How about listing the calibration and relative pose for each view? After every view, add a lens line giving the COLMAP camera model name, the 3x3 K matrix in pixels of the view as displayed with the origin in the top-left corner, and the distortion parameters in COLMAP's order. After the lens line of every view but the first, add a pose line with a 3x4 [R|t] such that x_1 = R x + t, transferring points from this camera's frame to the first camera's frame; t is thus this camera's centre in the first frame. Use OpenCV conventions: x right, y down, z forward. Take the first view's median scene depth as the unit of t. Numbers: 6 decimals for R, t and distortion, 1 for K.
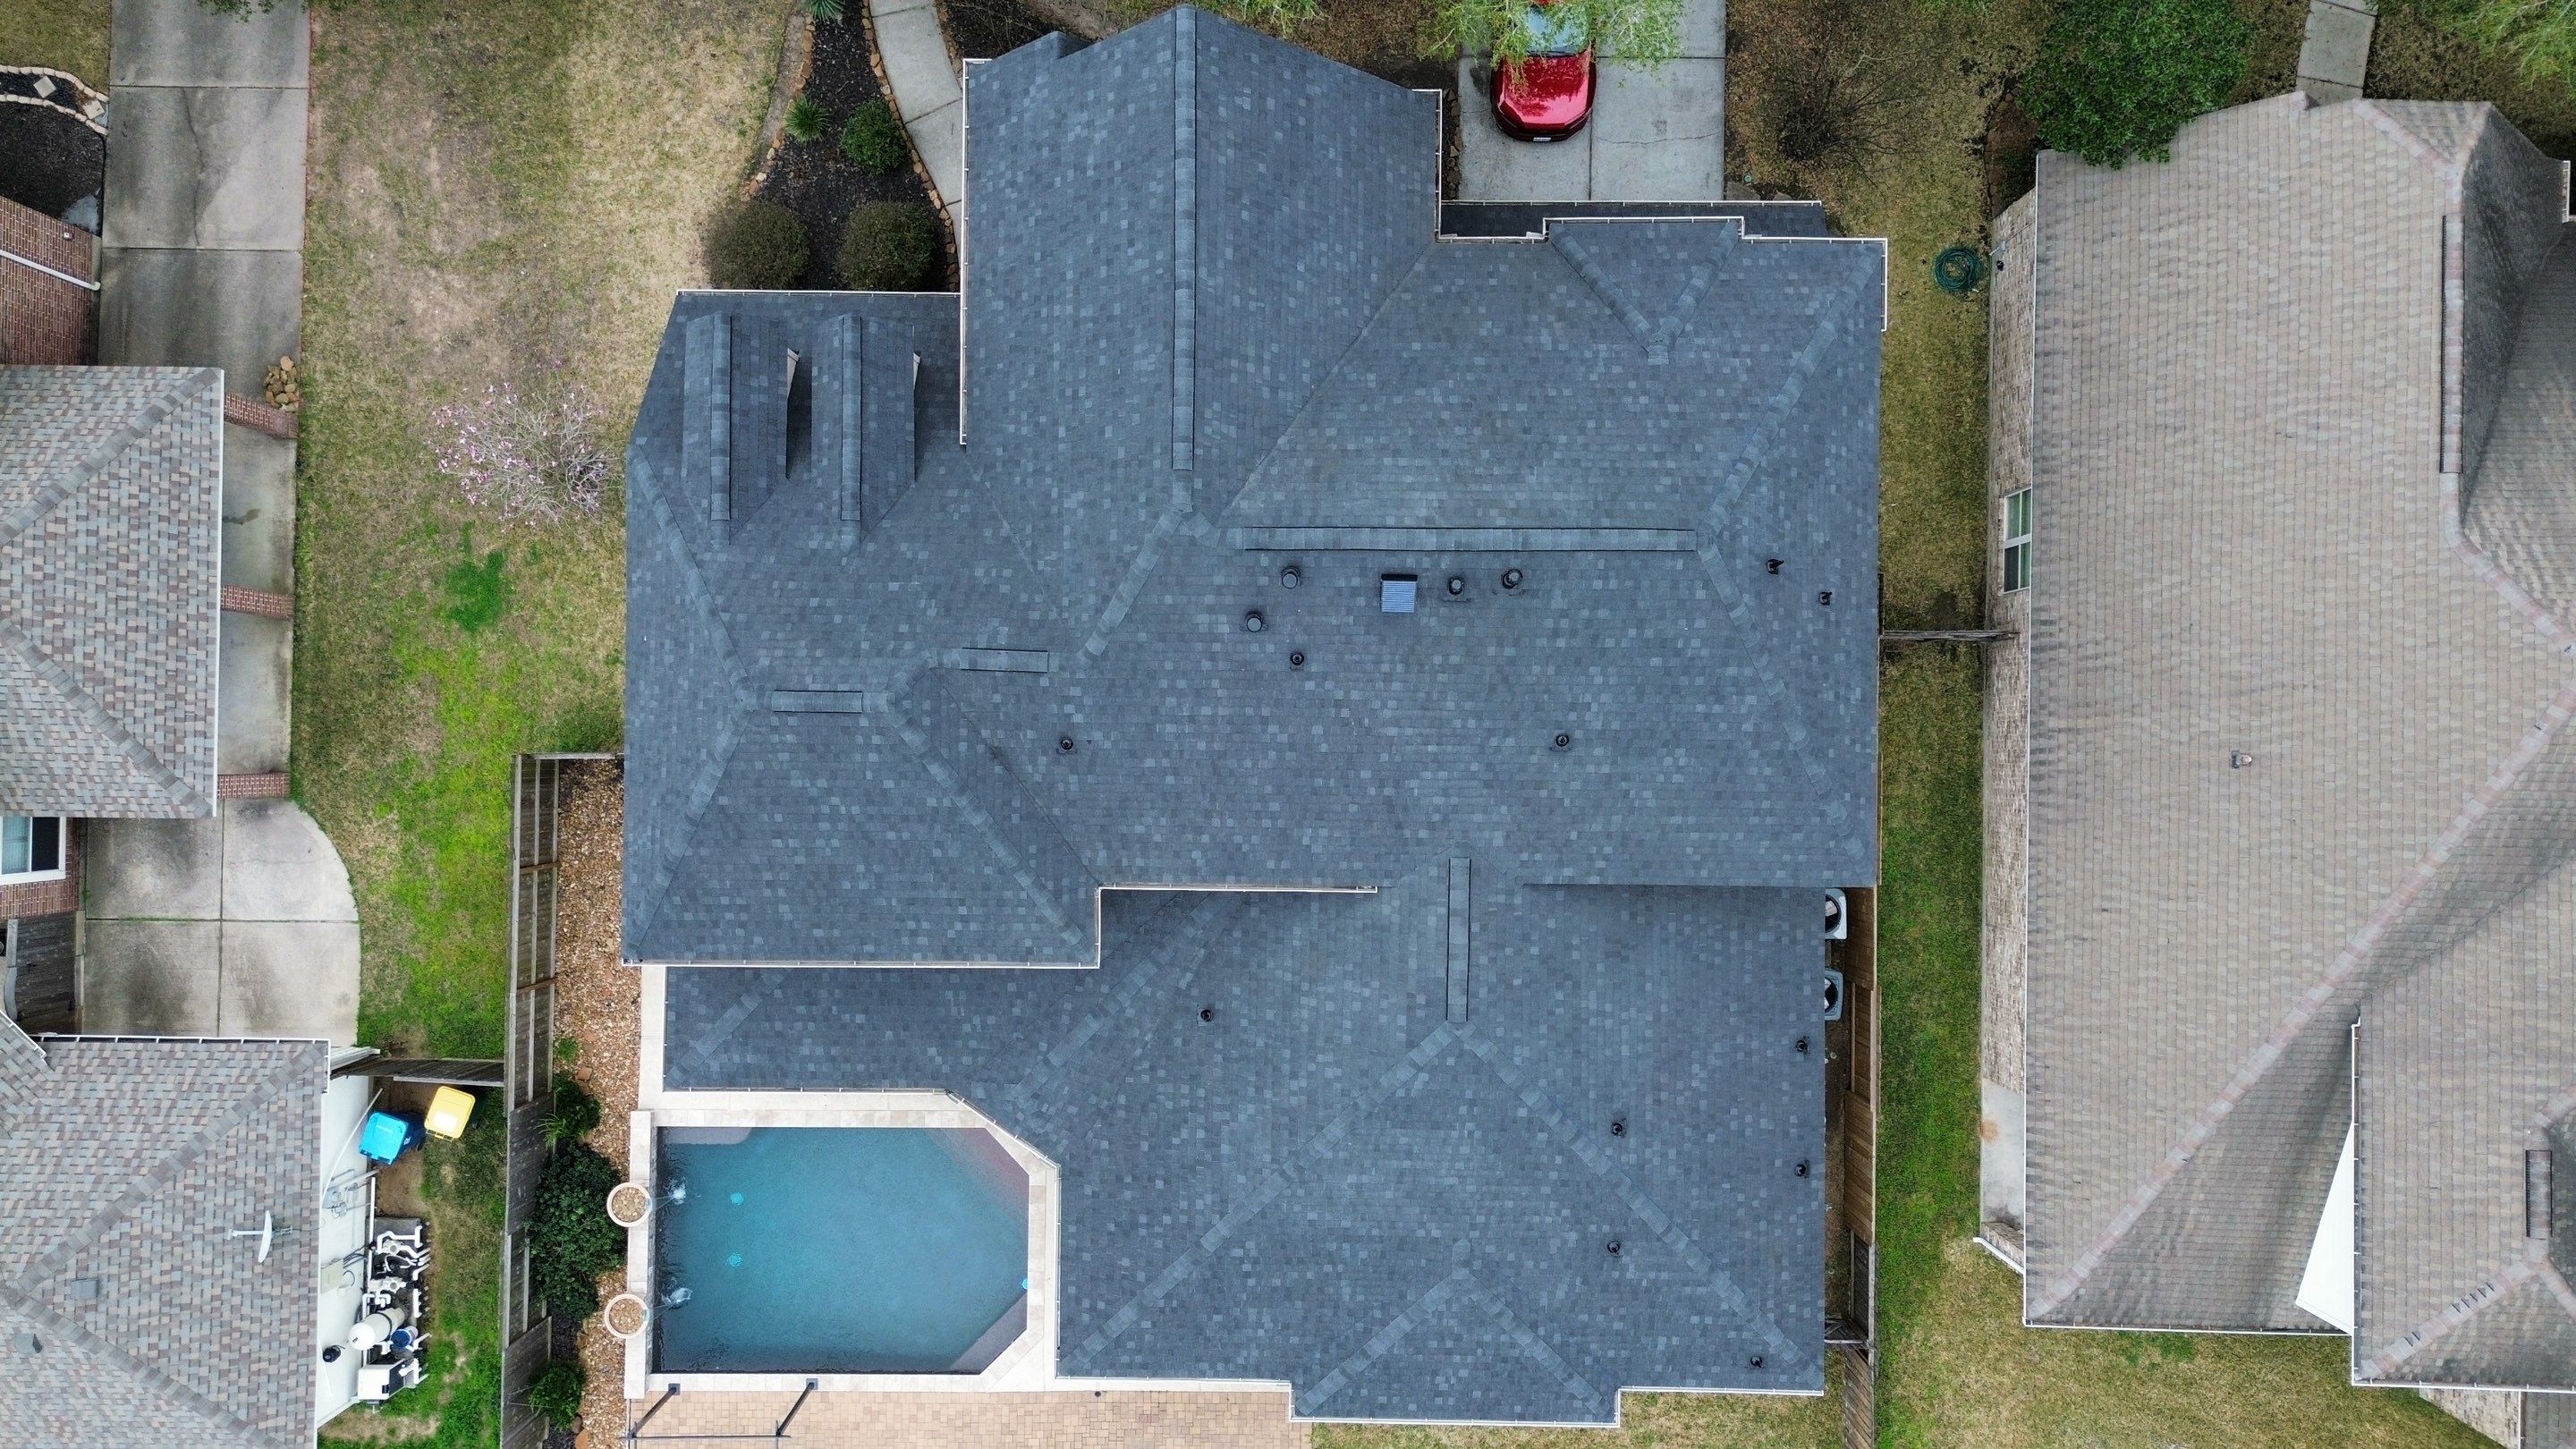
lens RADIAL K [[1819.9, 0, 1293.3], [0, 1819.9, 722.9], [0, 0, 1]] dist [0.084800, -0.088916]
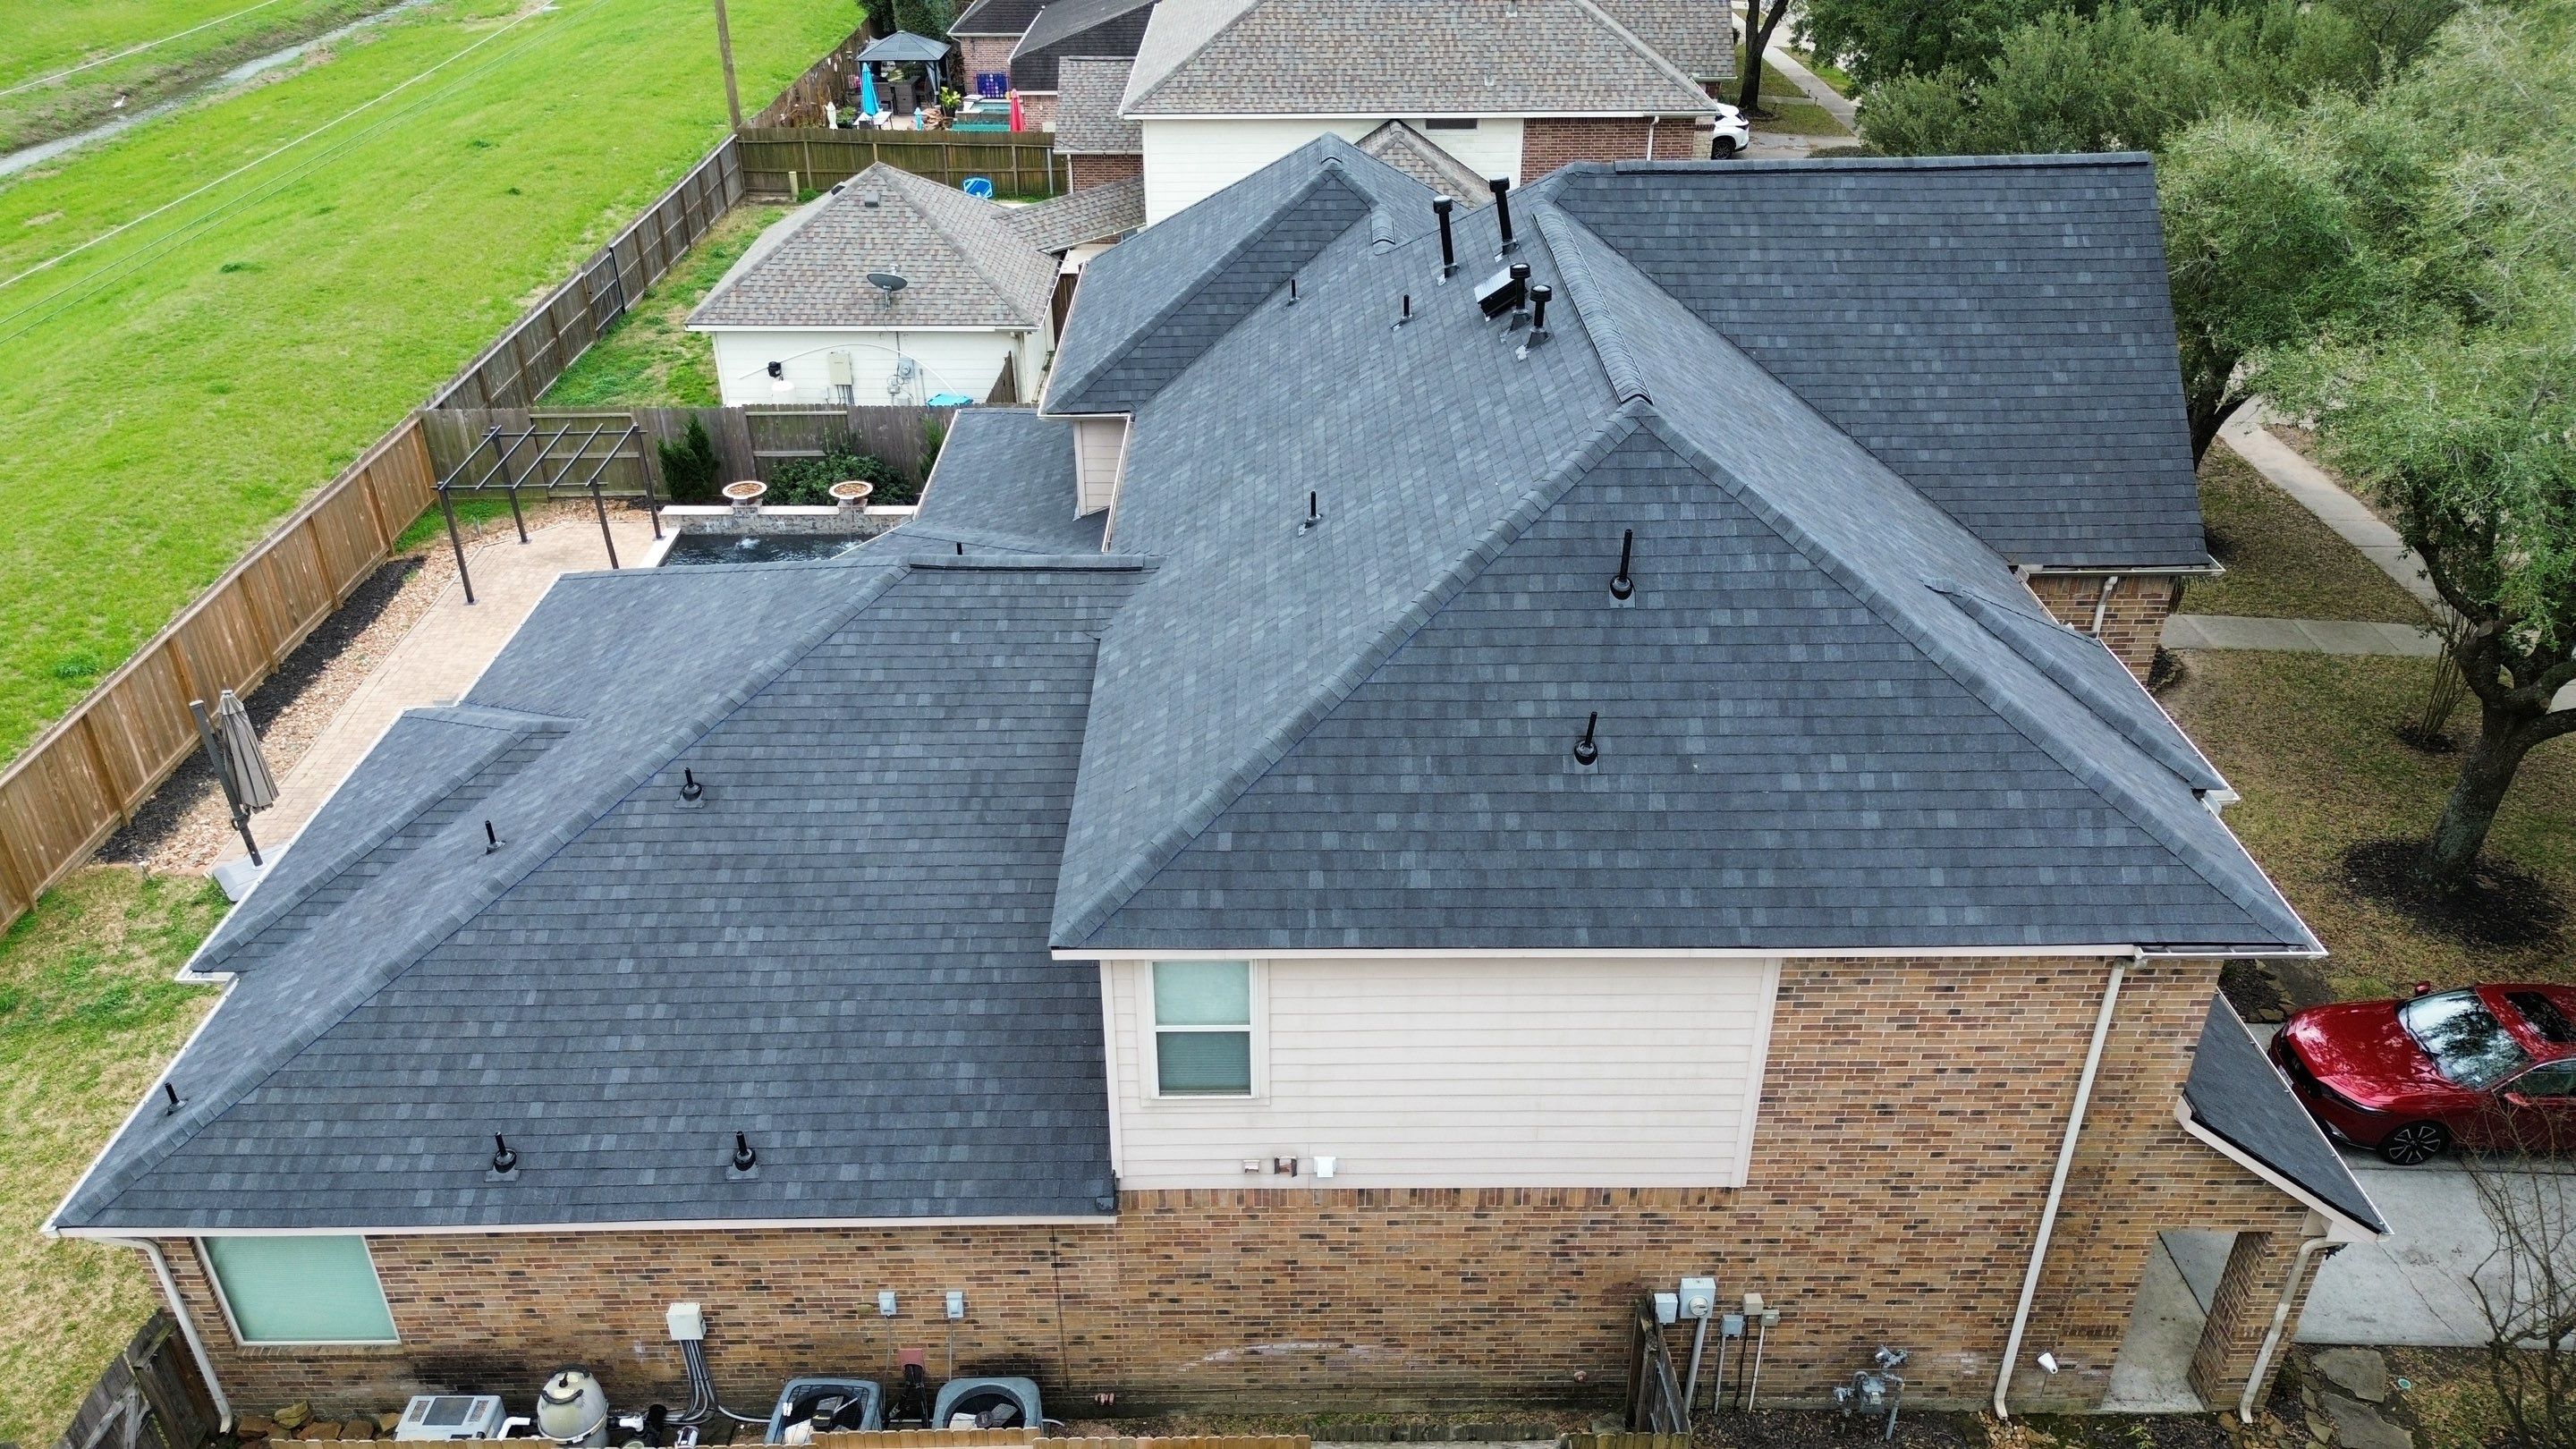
lens RADIAL K [[1819.9, 0, 1298.2], [0, 1819.9, 725.7], [0, 0, 1]] dist [0.084800, -0.088916]
pose [[0.021255, 0.517045, -0.855694, 0.719096], [-0.999646, 0.024695, -0.009909, 0.022567], [0.016008, 0.855602, 0.517387, 0.679399]]
